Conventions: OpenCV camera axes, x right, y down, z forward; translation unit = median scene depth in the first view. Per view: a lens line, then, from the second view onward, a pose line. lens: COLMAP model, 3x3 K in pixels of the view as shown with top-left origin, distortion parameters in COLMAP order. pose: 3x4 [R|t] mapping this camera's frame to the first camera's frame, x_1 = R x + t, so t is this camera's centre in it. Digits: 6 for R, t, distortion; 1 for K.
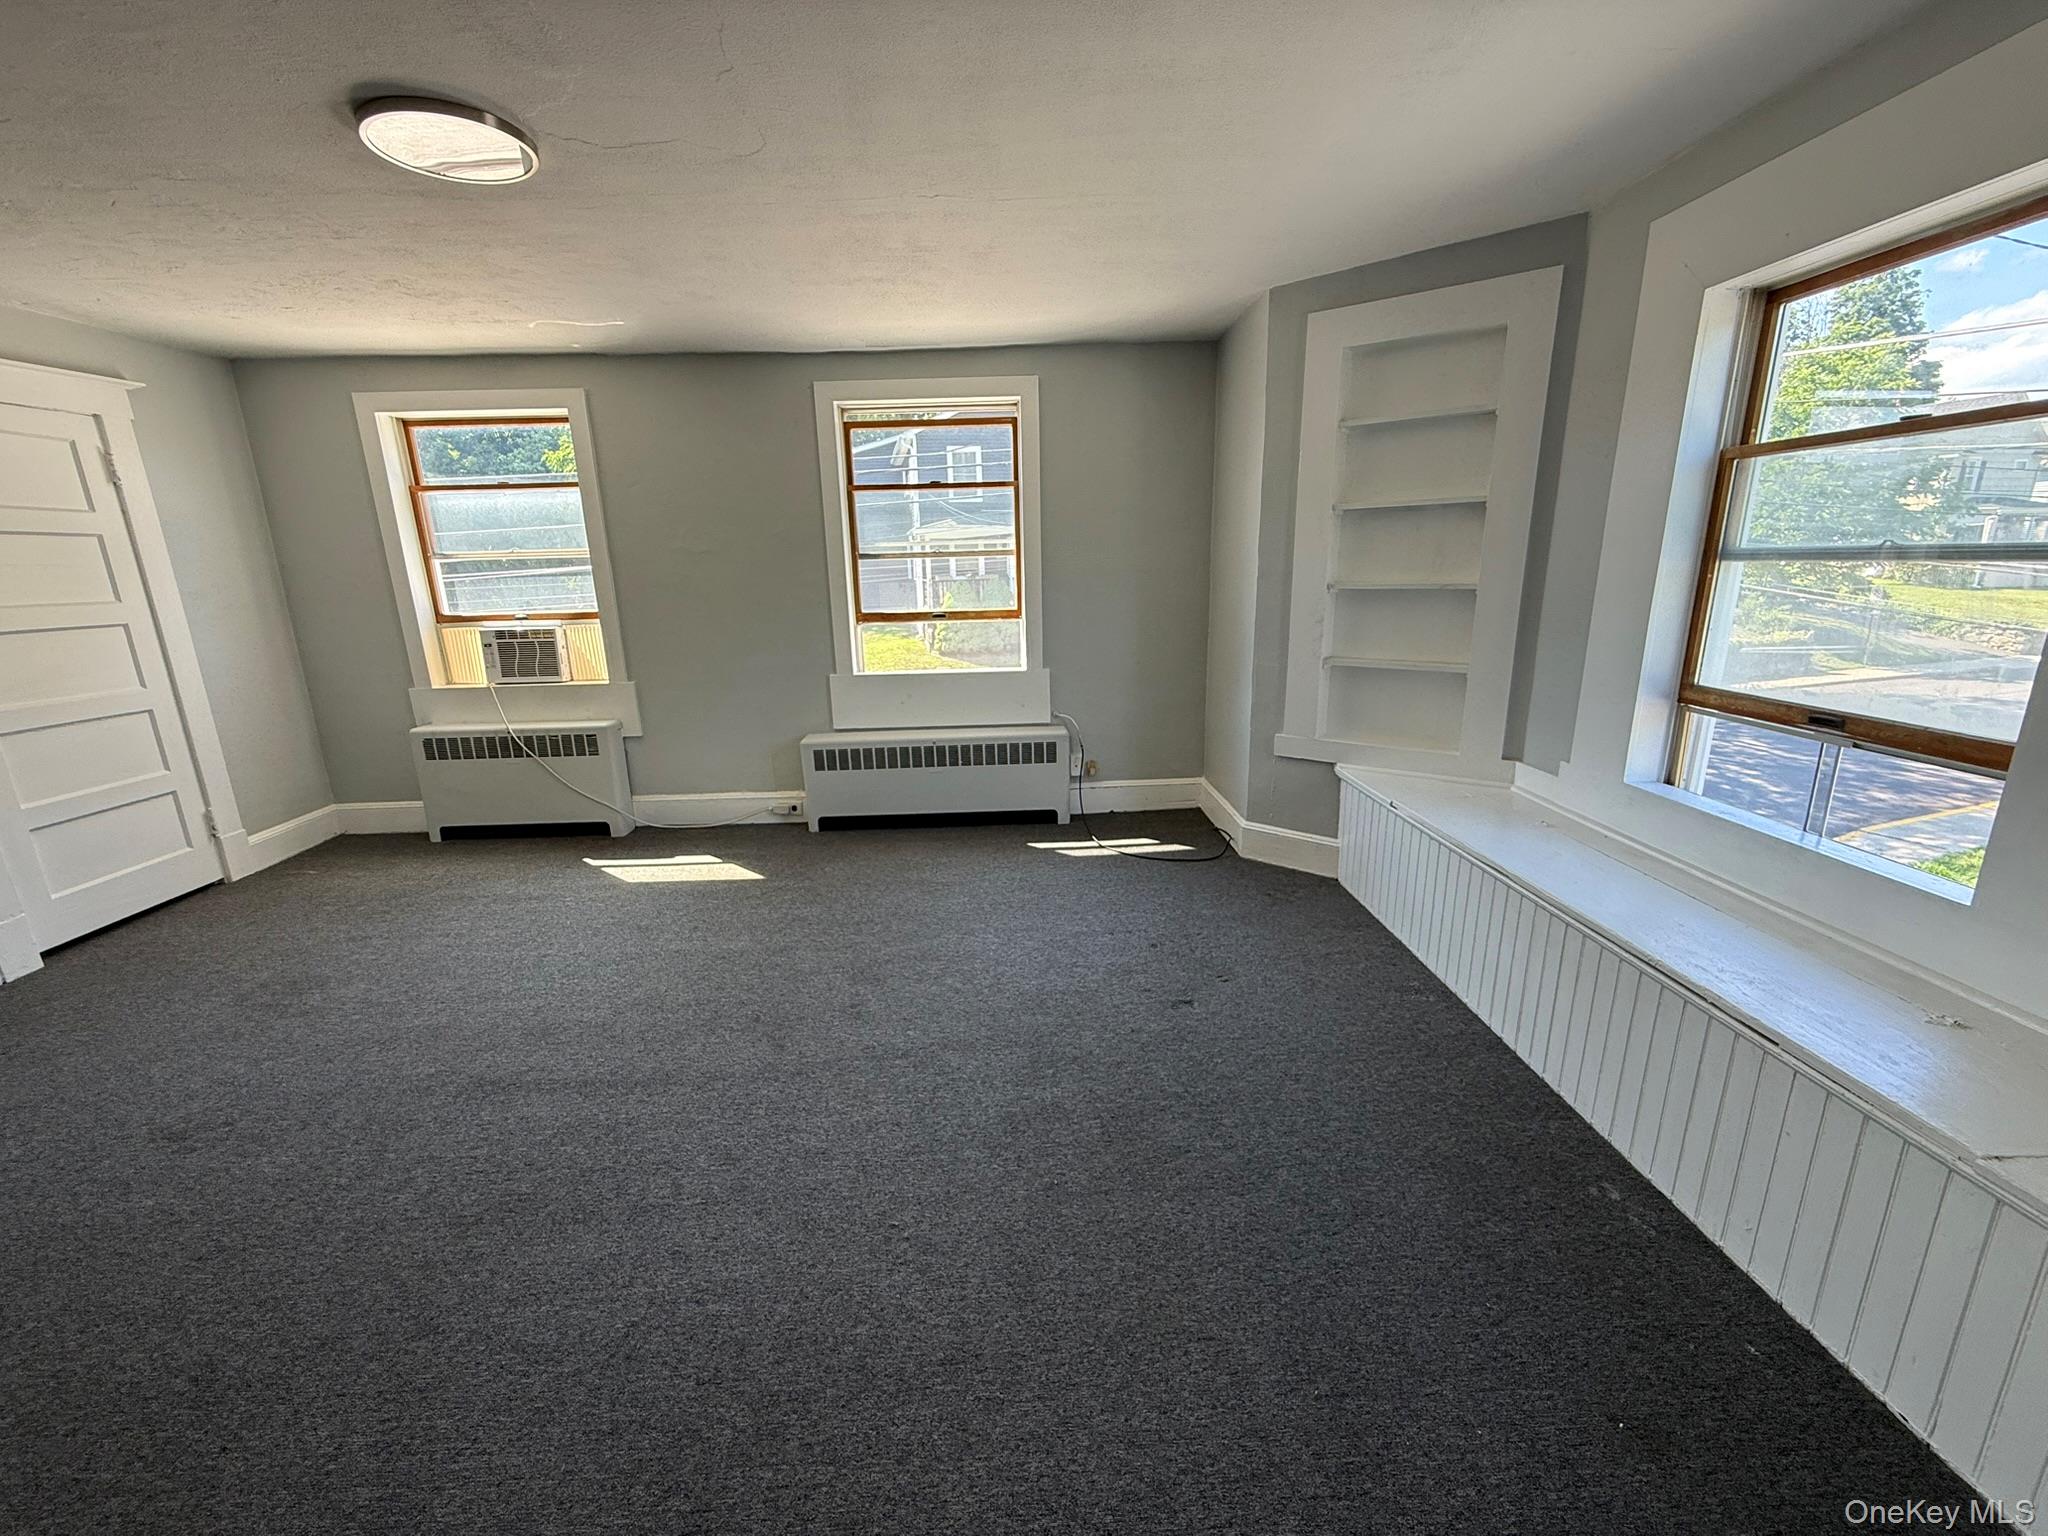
lens RADIAL K [[815.7, 0, 1010.7], [0, 815.7, 770.4], [0, 0, 1]] dist [0.000026, -0.000291]
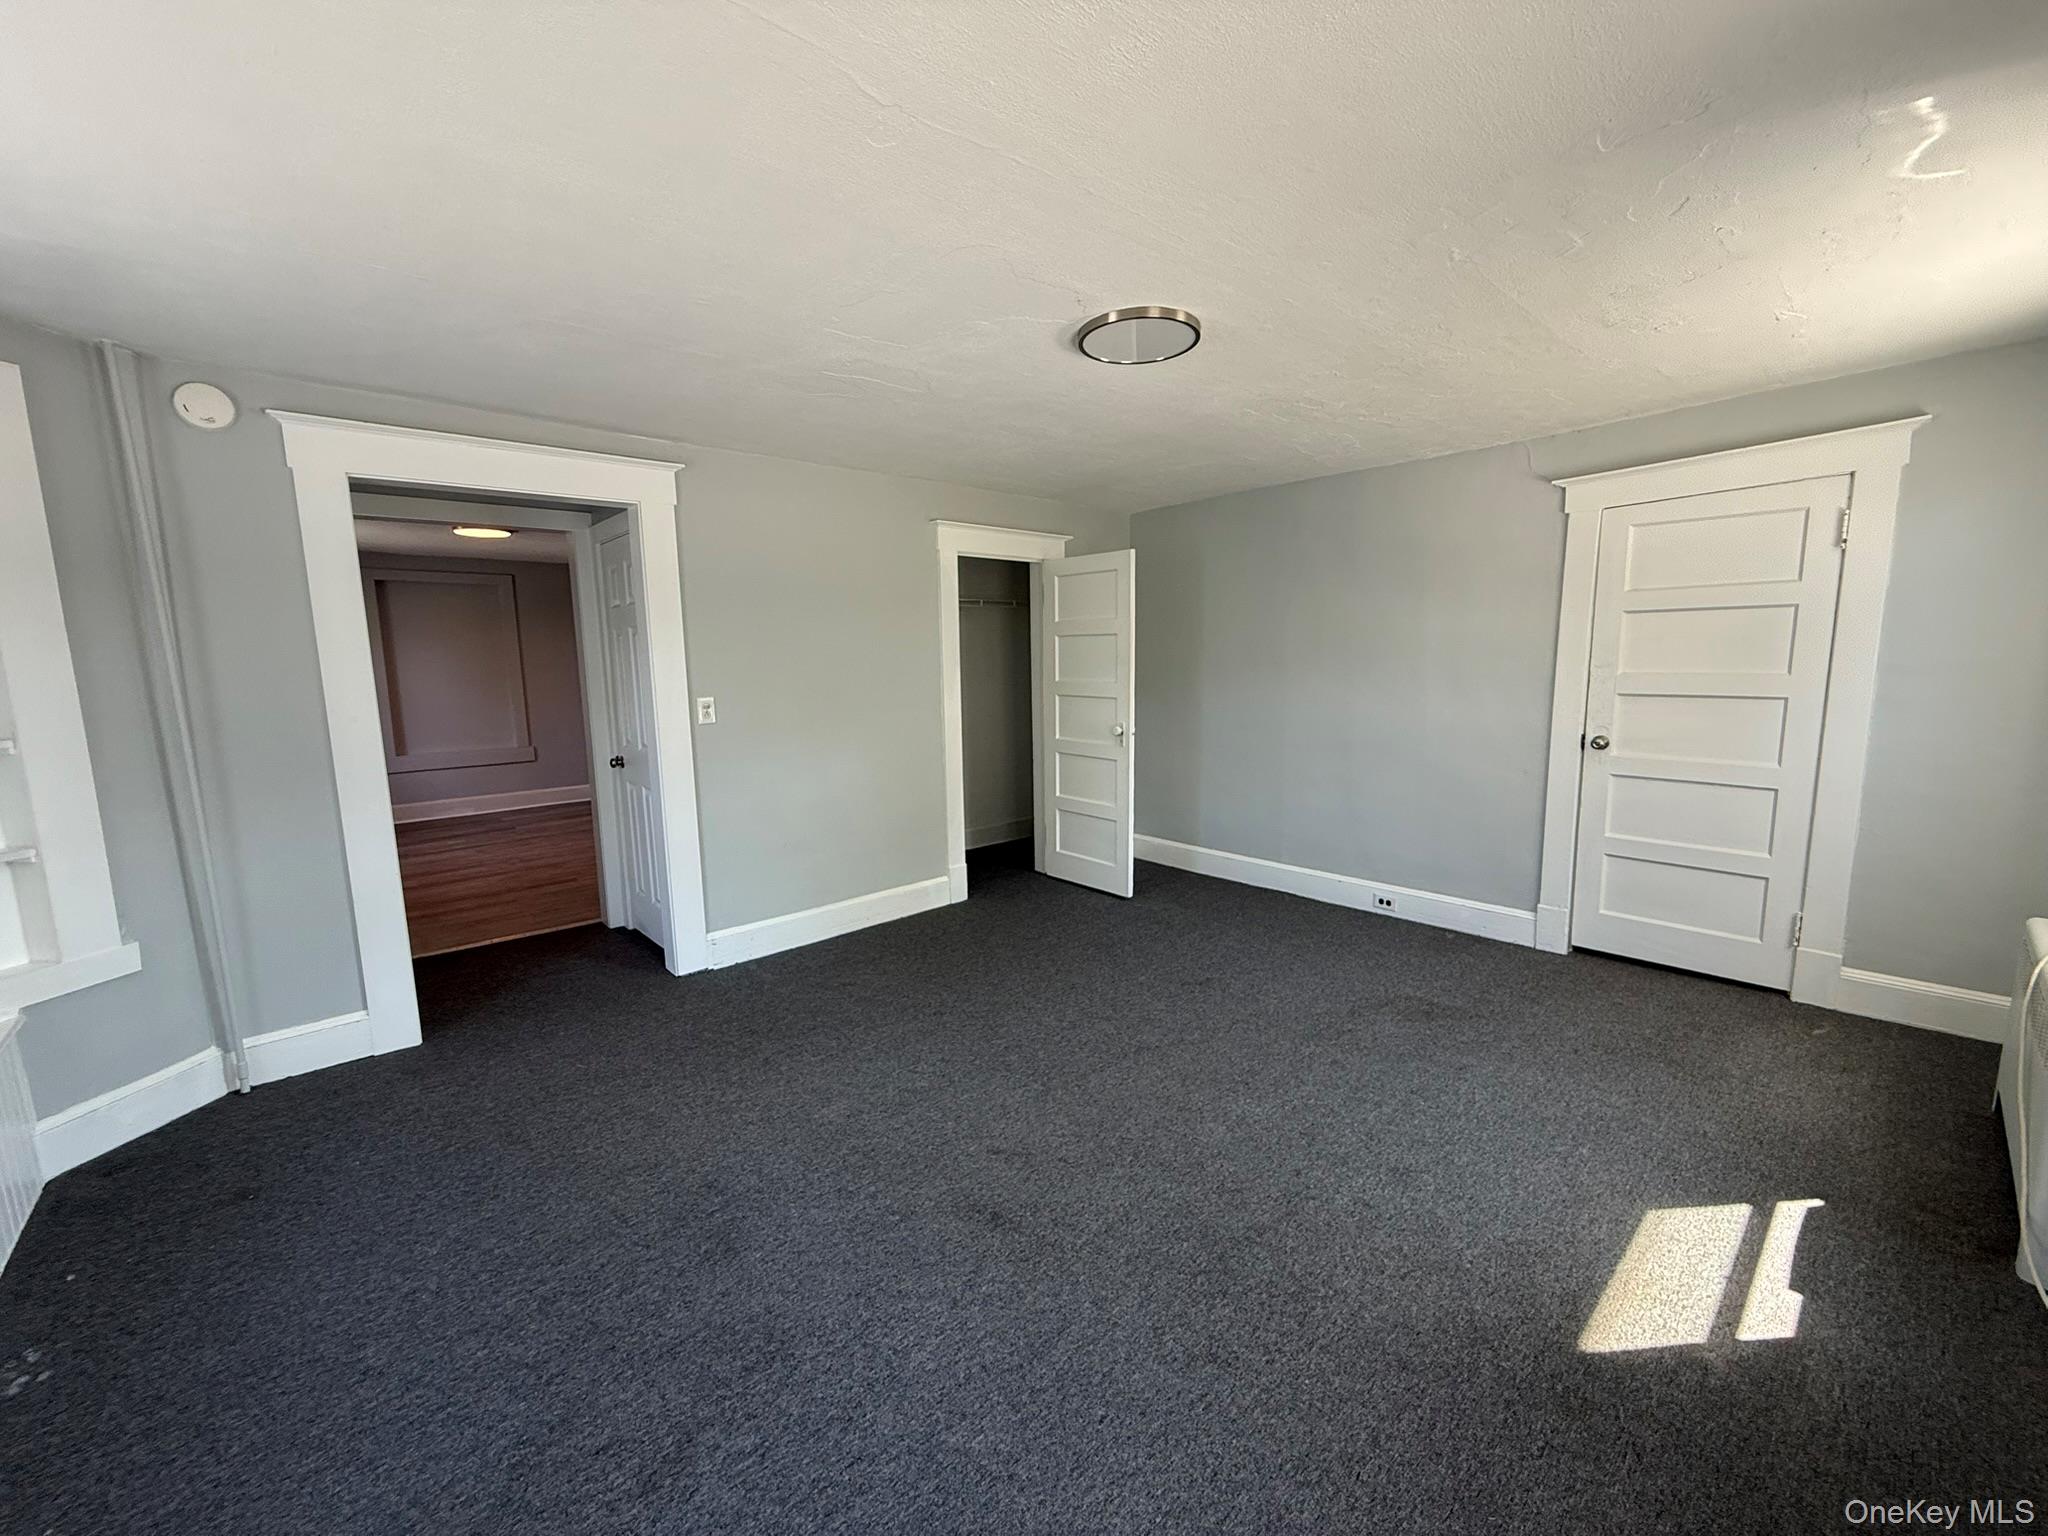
lens RADIAL K [[815.7, 0, 1015.6], [0, 815.7, 767.4], [0, 0, 1]] dist [0.000026, -0.000291]
pose [[-0.760216, 0.129450, -0.636643, 0.180184], [-0.125315, 0.932326, 0.339211, -0.288589], [0.637470, 0.337654, -0.692547, 1.030896]]
